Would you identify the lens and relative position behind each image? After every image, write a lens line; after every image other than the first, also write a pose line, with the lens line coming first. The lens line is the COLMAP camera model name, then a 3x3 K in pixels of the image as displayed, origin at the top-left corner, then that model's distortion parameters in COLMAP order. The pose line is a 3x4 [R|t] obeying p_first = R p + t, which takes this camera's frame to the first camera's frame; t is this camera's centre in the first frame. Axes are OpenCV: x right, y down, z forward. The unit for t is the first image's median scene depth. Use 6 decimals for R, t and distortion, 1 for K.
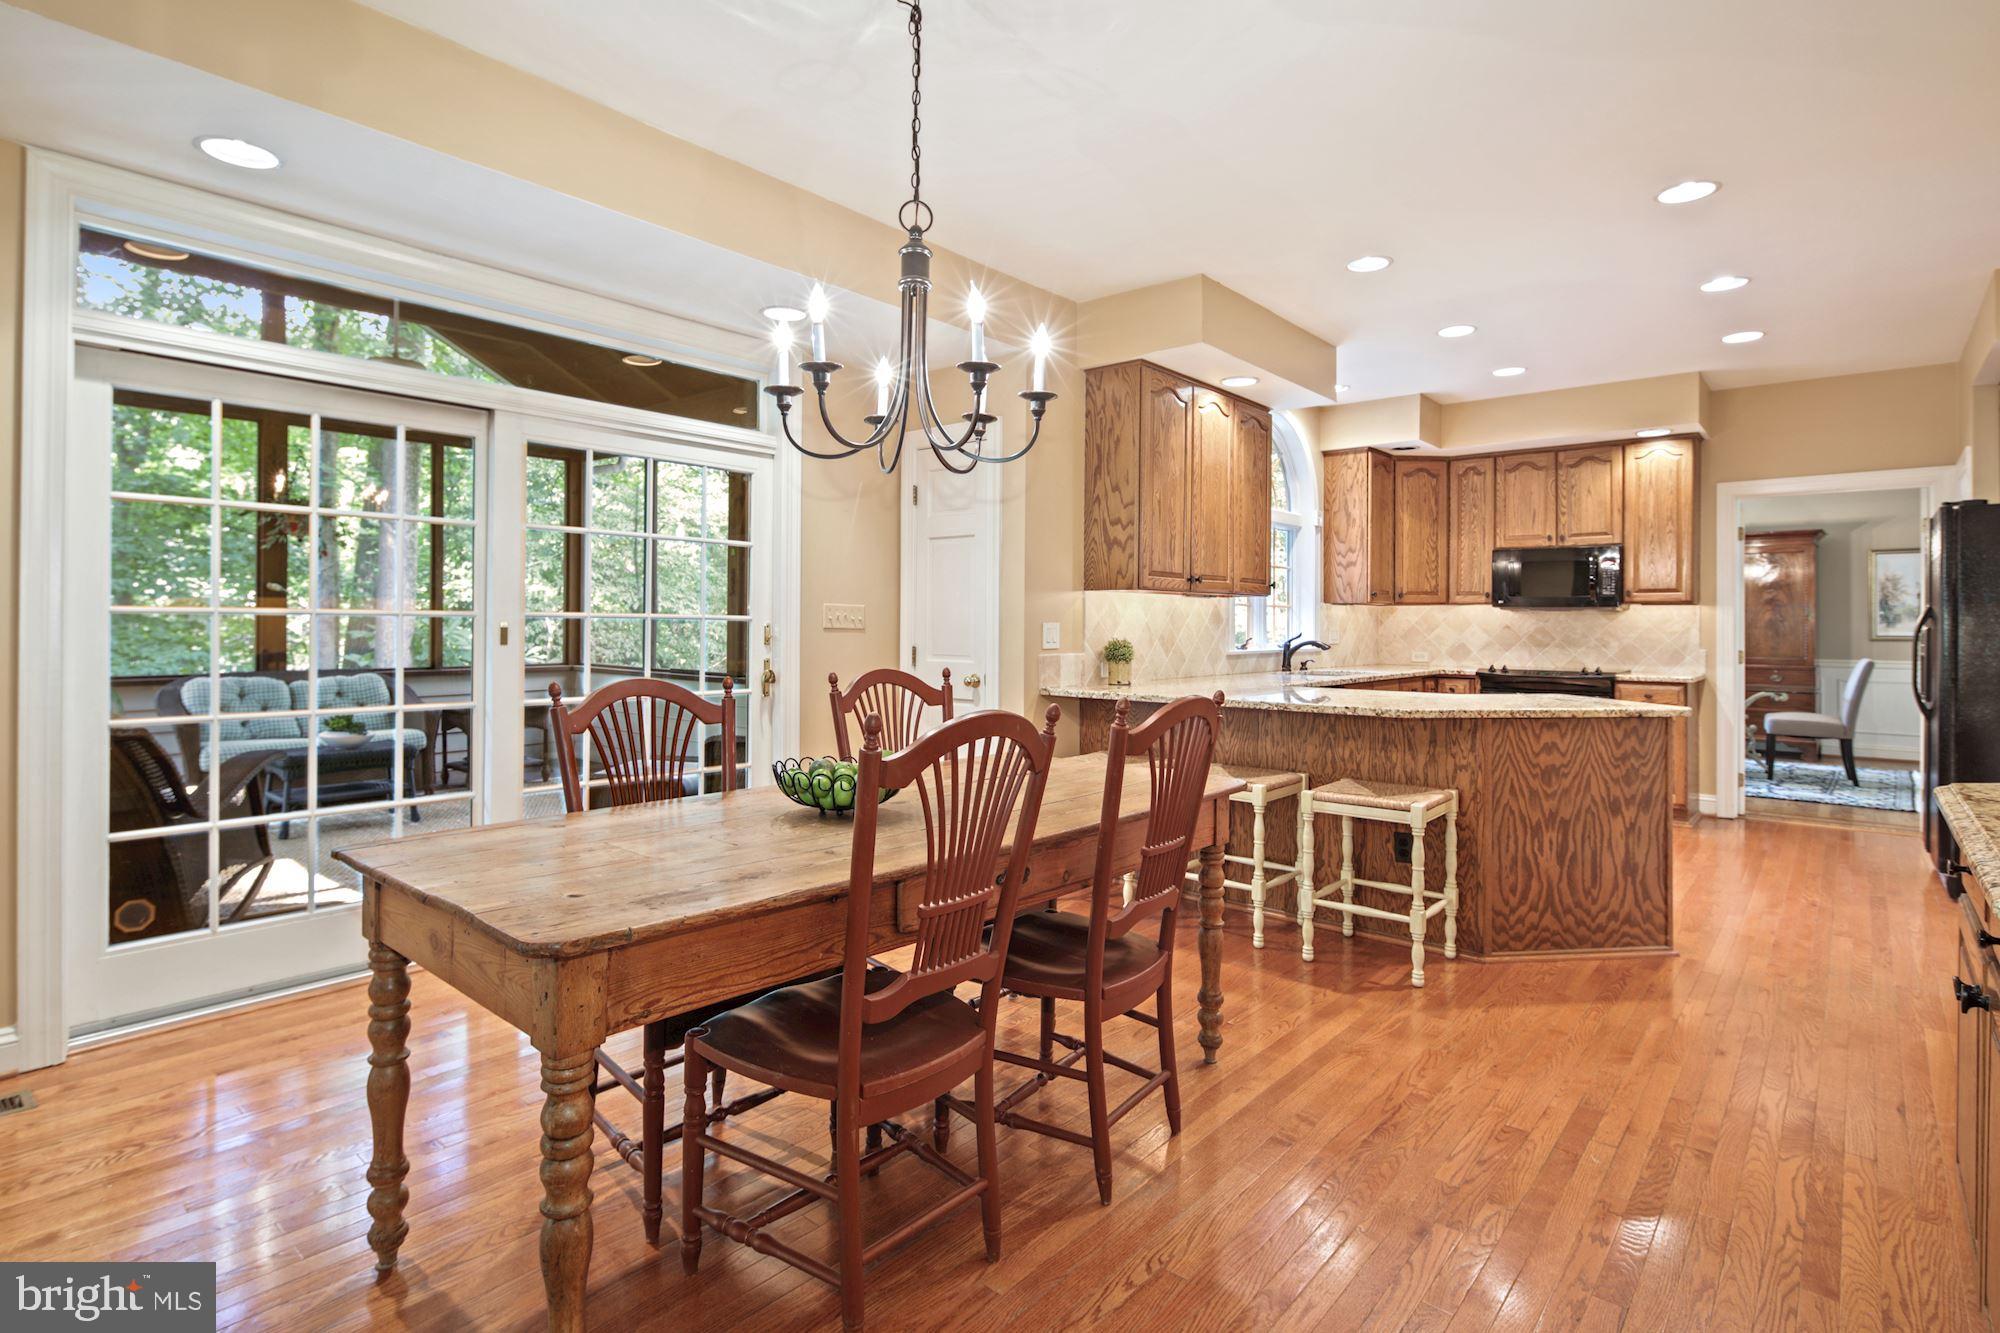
lens RADIAL K [[988.9, 0, 985.1], [0, 988.9, 626.6], [0, 0, 1]] dist [0.001225, 0.000290]
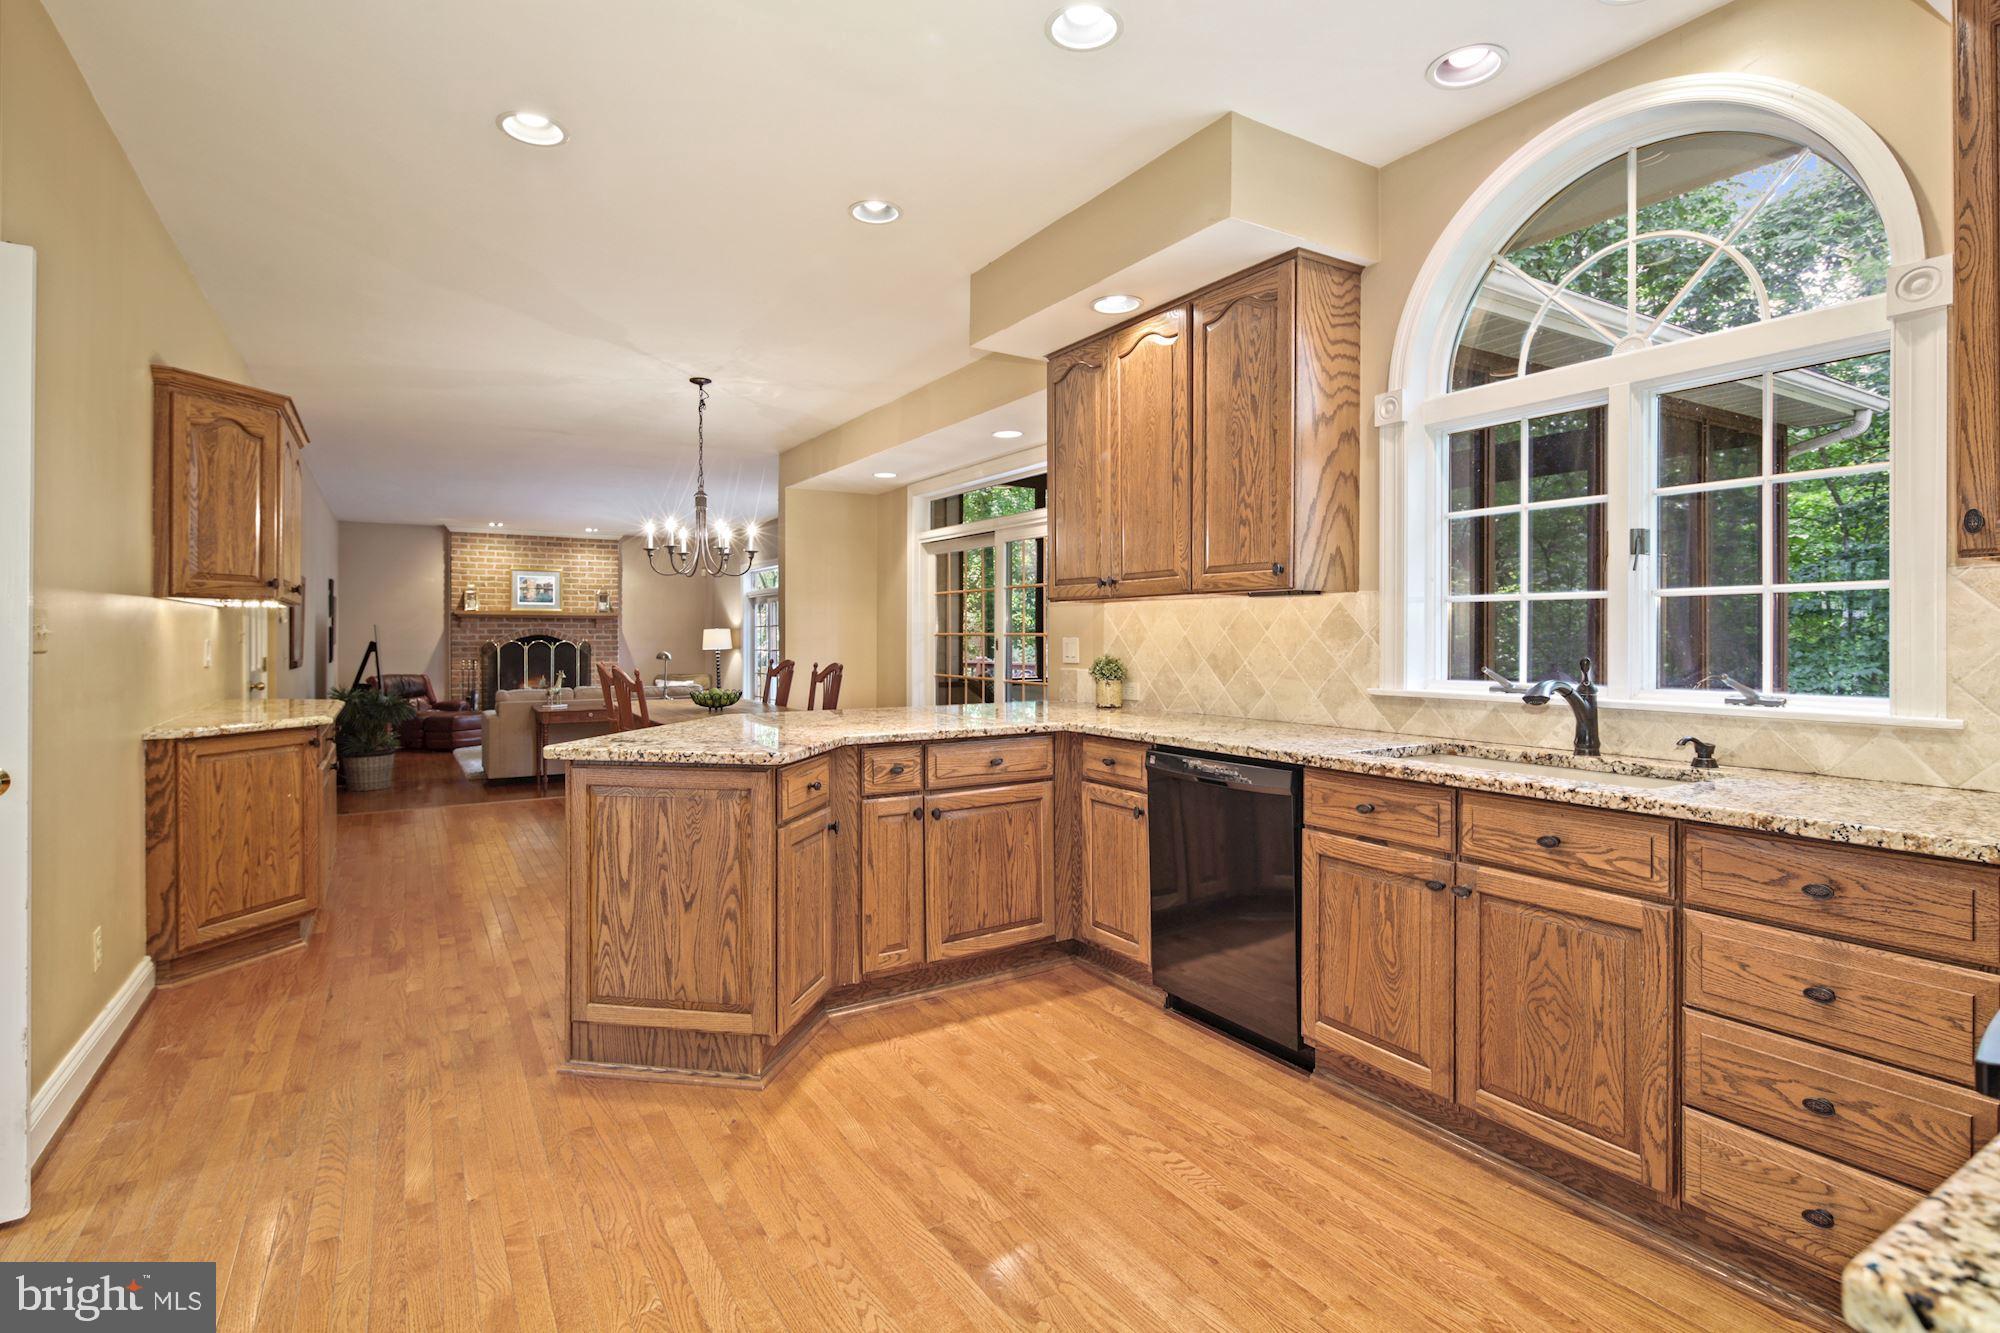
lens RADIAL K [[971.2, 0, 1001.8], [0, 971.2, 640.6], [0, 0, 1]] dist [0.000821, -0.000021]
pose [[-0.294219, 0.000044, -0.955738, 0.731273], [-0.003184, 0.999994, 0.001026, -0.001150], [0.955733, 0.003345, -0.294217, 0.858275]]
